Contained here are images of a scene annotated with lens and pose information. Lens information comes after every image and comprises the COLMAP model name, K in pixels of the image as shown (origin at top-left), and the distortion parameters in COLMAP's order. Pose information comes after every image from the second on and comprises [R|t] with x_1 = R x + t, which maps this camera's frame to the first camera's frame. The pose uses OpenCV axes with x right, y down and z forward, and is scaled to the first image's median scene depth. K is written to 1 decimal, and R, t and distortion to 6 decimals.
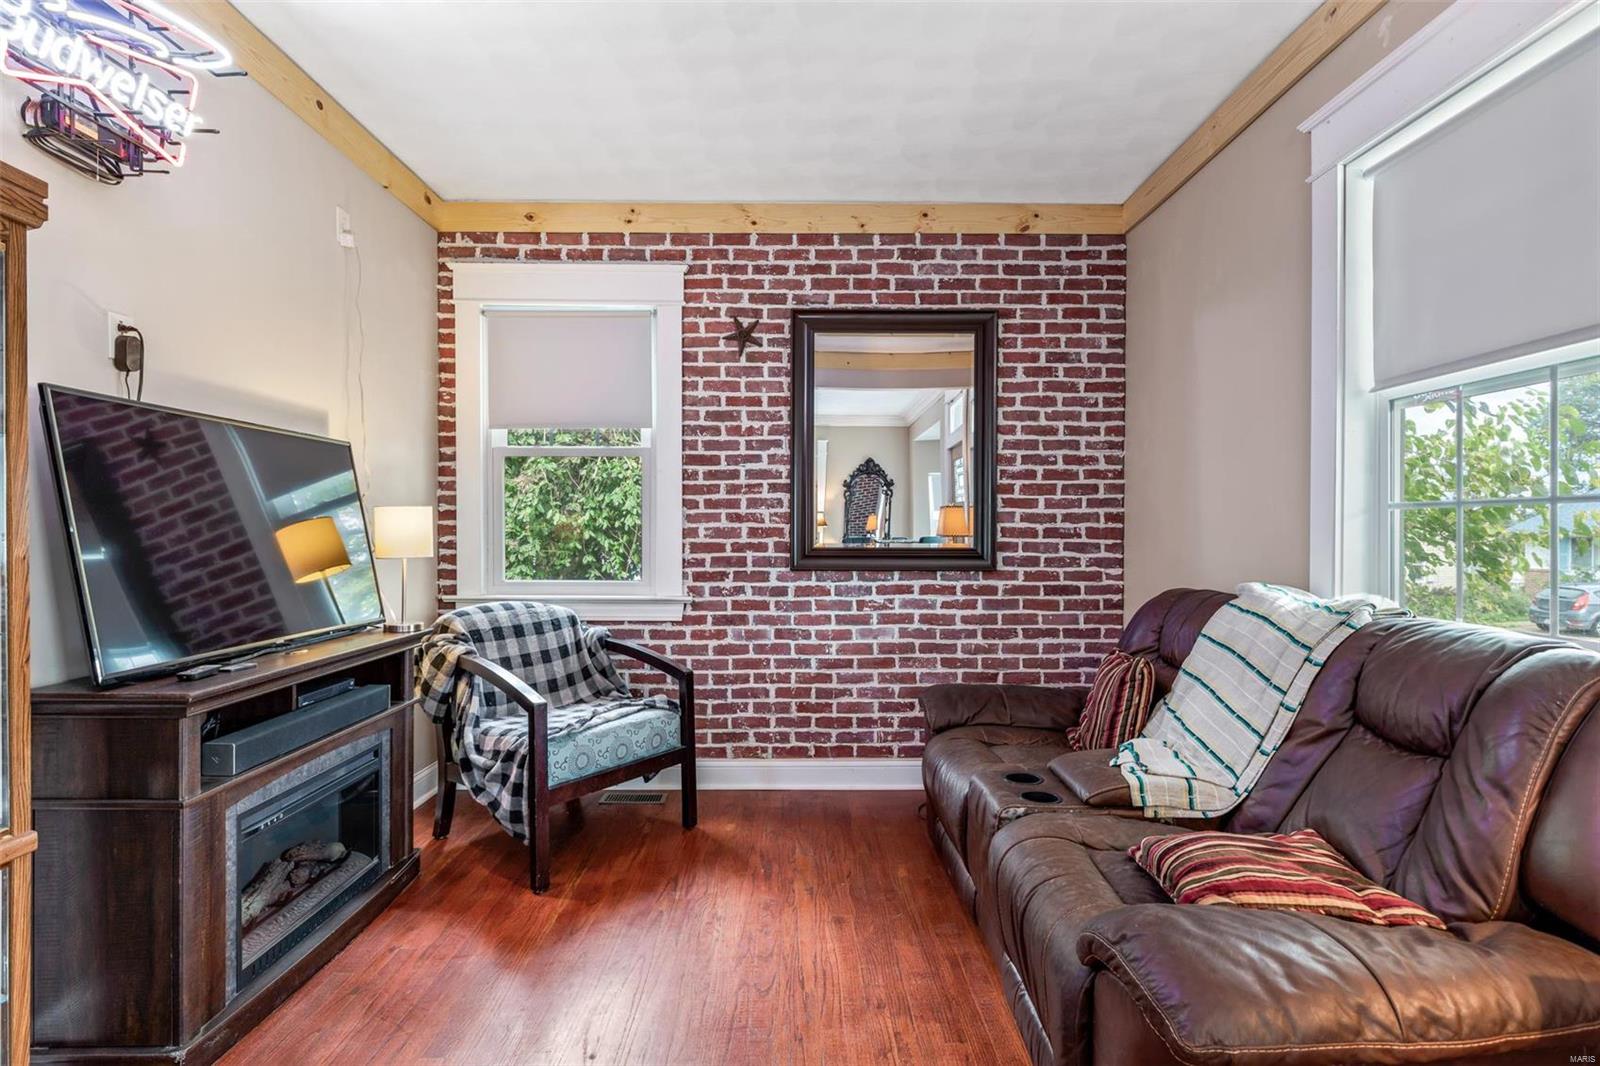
lens RADIAL K [[805.5, 0, 792.5], [0, 805.5, 529.2], [0, 0, 1]] dist [-0.003609, 0.001203]
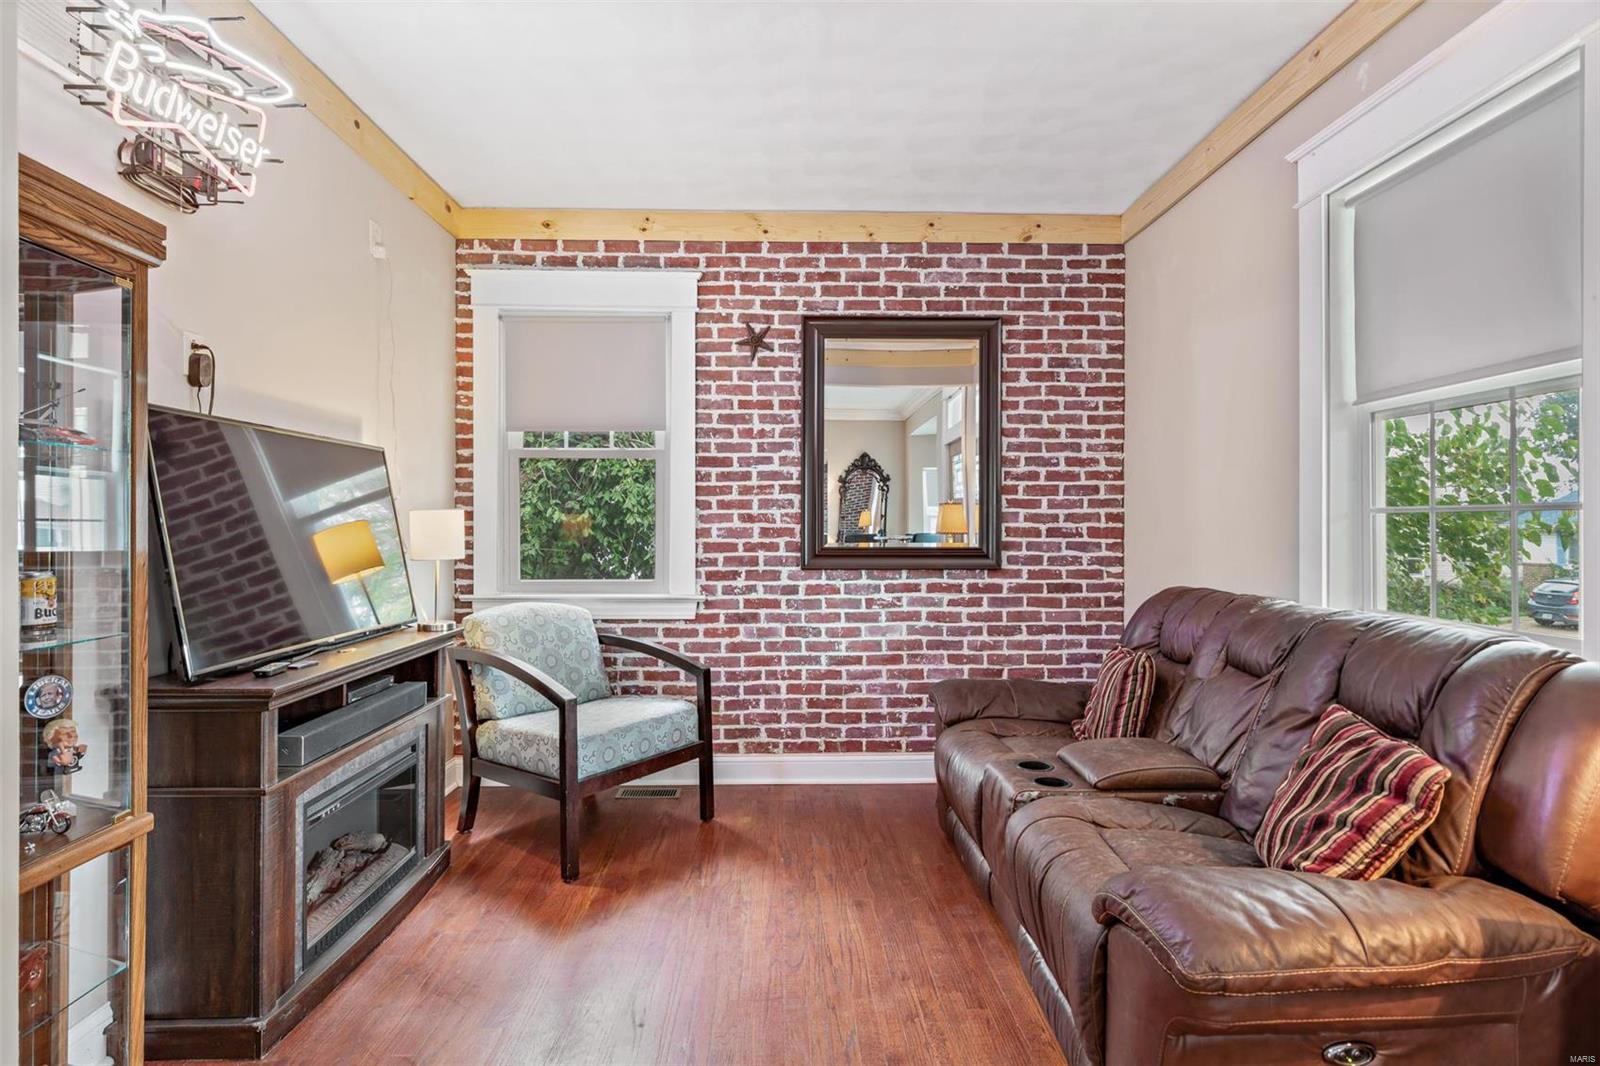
lens RADIAL K [[805.5, 0, 808.3], [0, 805.5, 519.4], [0, 0, 1]] dist [-0.003609, 0.001203]
pose [[0.999816, -0.001289, 0.019150, -0.013210], [0.001465, 0.999956, -0.009215, -0.003108], [-0.019137, 0.009241, 0.999774, -0.025497]]
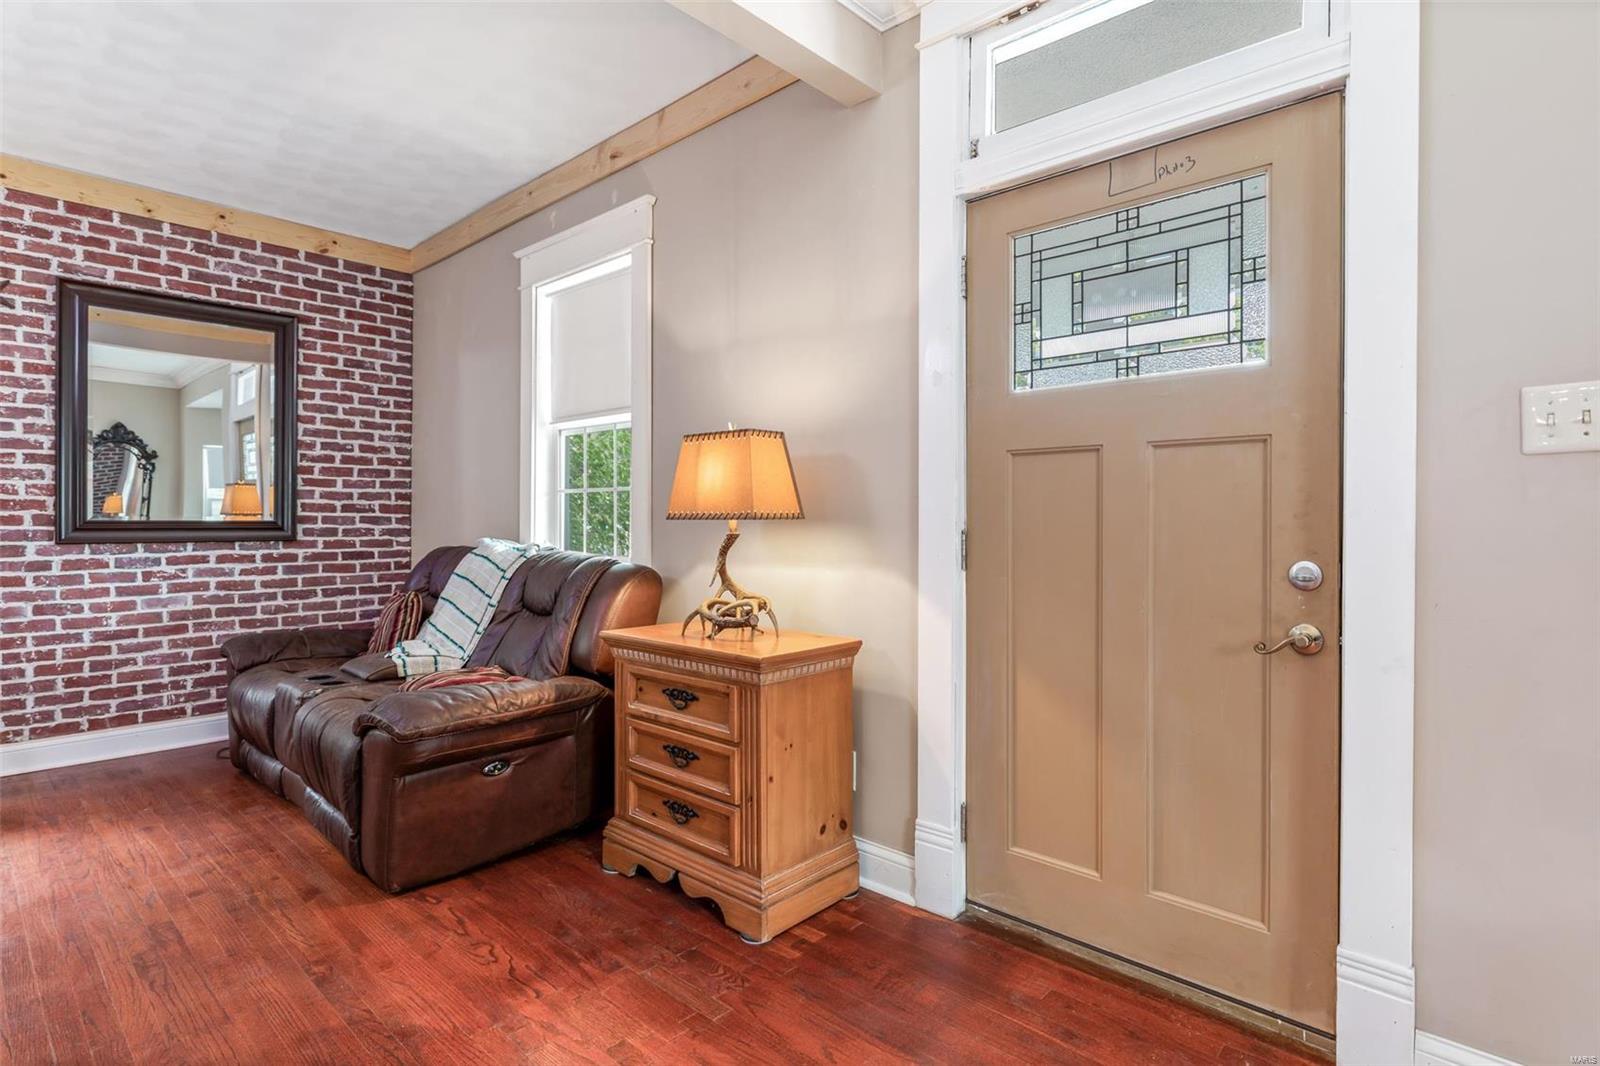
lens RADIAL K [[805.5, 0, 804.1], [0, 805.5, 522.7], [0, 0, 1]] dist [-0.003609, 0.001203]
pose [[0.686850, -0.003307, 0.726792, -0.087859], [-0.005367, 0.999939, 0.009622, 0.011288], [-0.726780, -0.010509, 0.686790, -0.330658]]
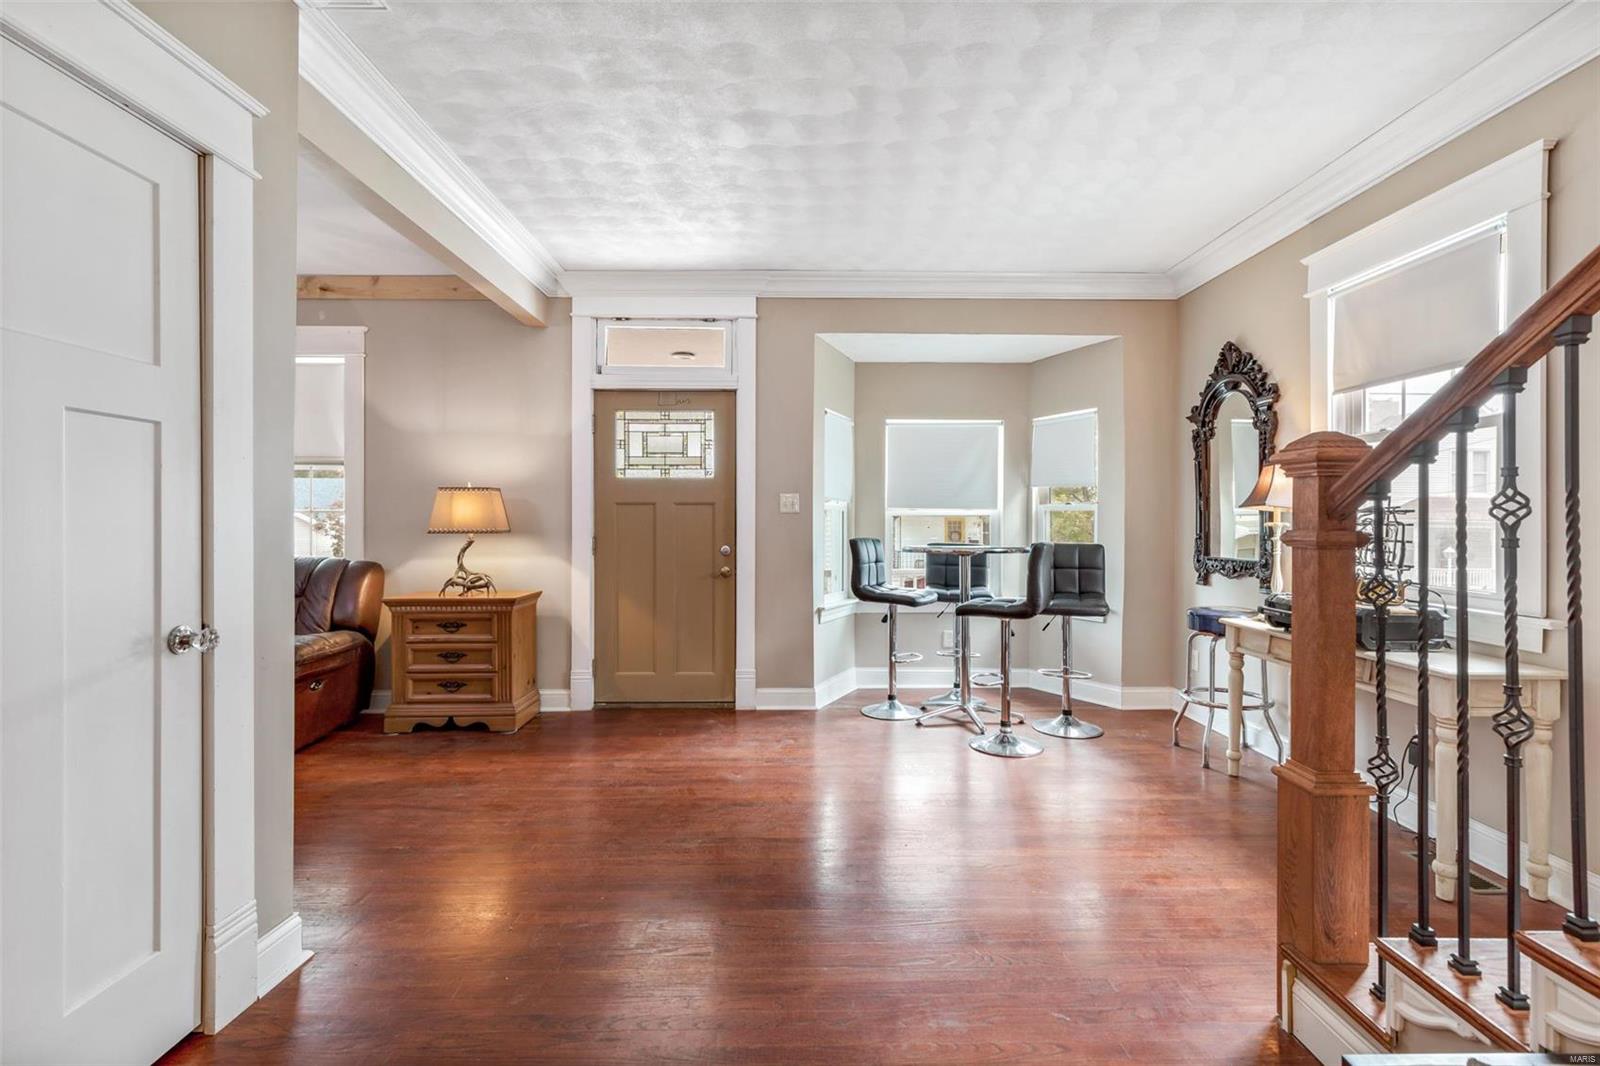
lens RADIAL K [[747.4, 0, 800.8], [0, 747.4, 524.2], [0, 0, 1]] dist [-0.001567, 0.000066]
pose [[0.006769, -0.005066, 0.999964, -0.778642], [-0.005655, 0.999971, 0.005105, -0.006462], [-0.999961, -0.005690, 0.006740, -0.357601]]
